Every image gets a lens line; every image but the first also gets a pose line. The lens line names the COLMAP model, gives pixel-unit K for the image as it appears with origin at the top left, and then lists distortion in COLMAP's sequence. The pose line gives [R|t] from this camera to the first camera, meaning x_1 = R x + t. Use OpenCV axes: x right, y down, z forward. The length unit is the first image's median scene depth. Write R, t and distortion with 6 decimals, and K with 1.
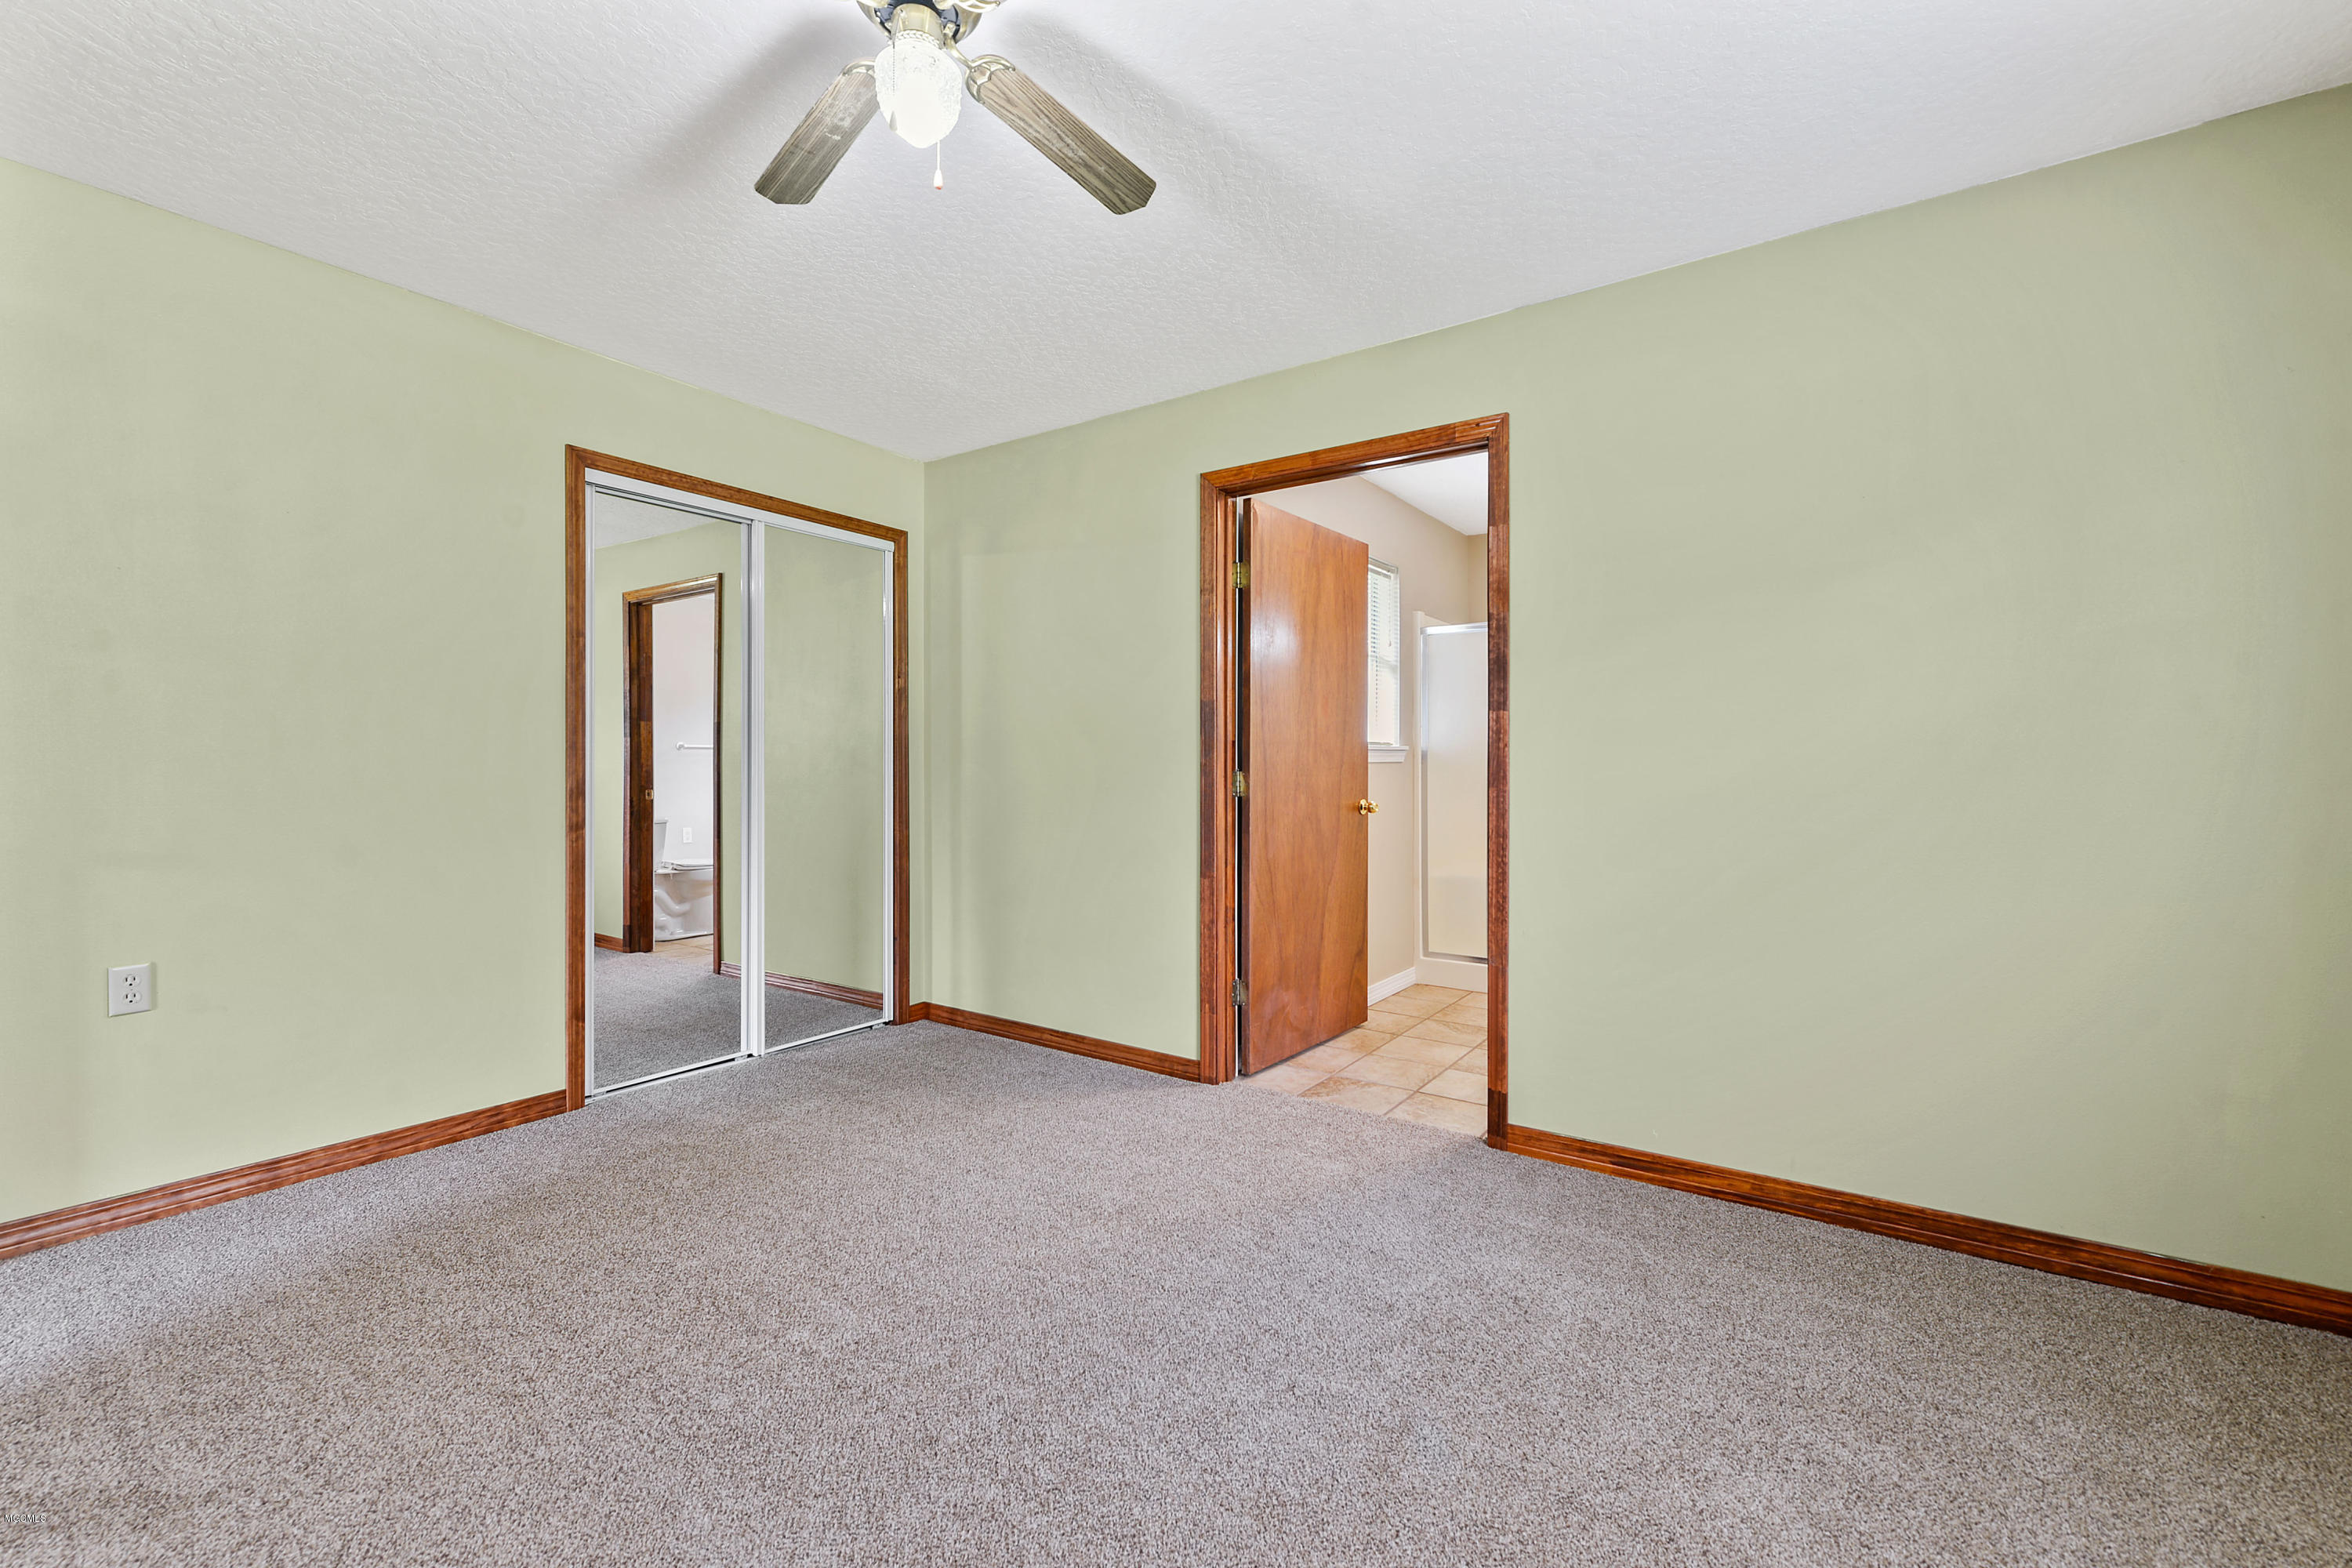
lens RADIAL K [[972.0, 0, 1173.7], [0, 972.0, 776.7], [0, 0, 1]] dist [0.011428, -0.000069]
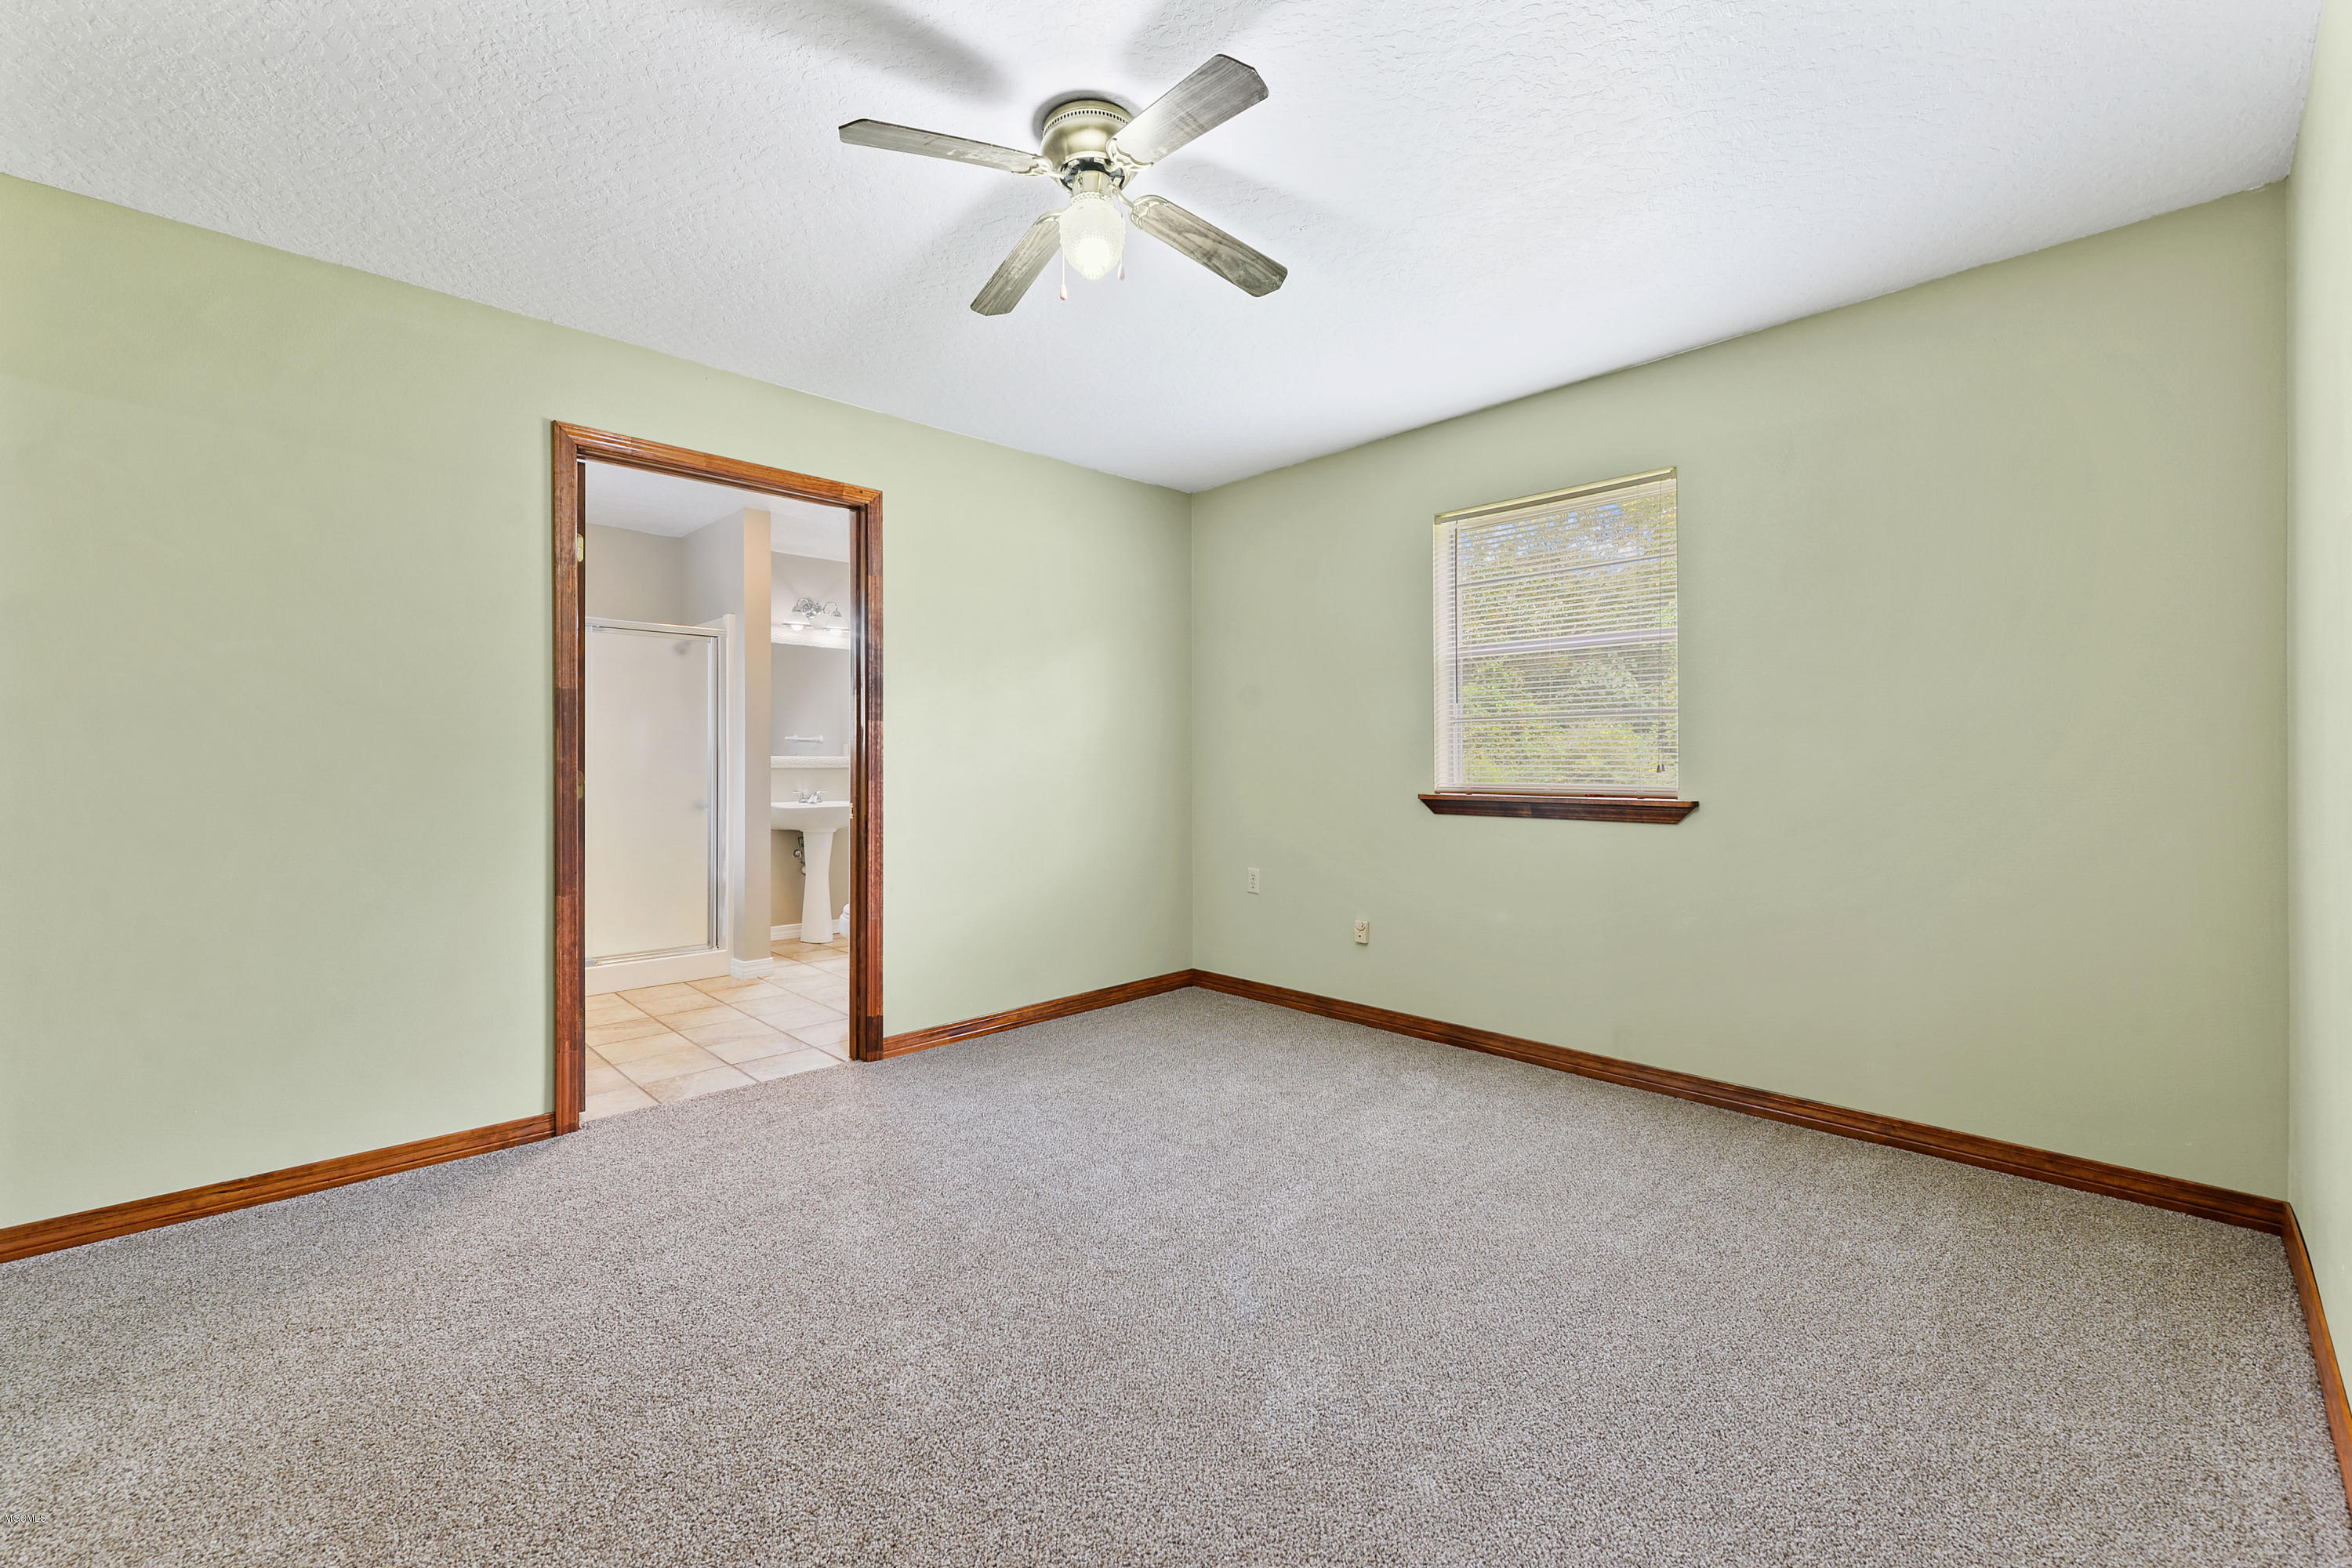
lens RADIAL K [[972.0, 0, 1177.5], [0, 972.0, 770.8], [0, 0, 1]] dist [0.011428, -0.000069]
pose [[0.175118, -0.005222, 0.984534, -0.840834], [0.010961, 0.999934, 0.003354, -0.000921], [-0.984487, 0.010204, 0.175163, 0.371051]]
